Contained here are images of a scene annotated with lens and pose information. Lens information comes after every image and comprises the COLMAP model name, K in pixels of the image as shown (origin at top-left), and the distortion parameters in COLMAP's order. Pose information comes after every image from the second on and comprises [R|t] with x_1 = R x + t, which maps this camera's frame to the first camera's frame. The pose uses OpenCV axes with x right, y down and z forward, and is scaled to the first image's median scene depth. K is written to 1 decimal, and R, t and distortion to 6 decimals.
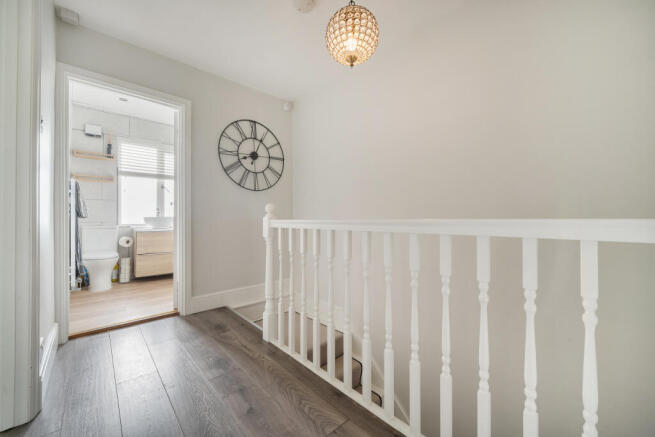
lens RADIAL K [[250.6, 0, 327.5], [0, 250.6, 218.5], [0, 0, 1]] dist [-0.001090, -0.000078]
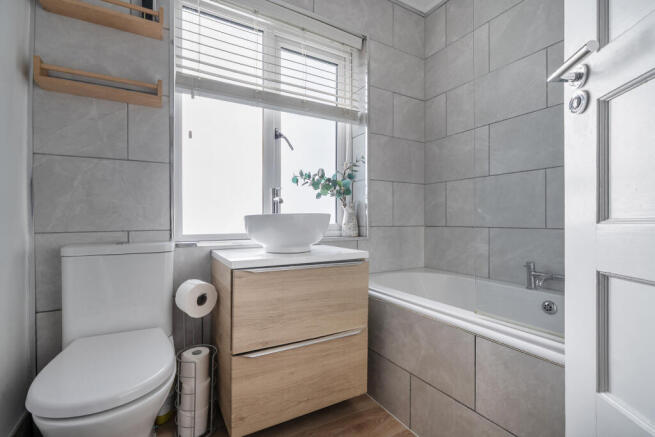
lens RADIAL K [[305.4, 0, 327.5], [0, 305.4, 218.5], [0, 0, 1]] dist [0.000575, 0.000067]
pose [[0.975903, -0.001492, -0.218201, -0.560327], [0.001373, 0.999999, -0.000699, -0.001184], [0.218202, 0.000383, 0.975904, 0.664336]]
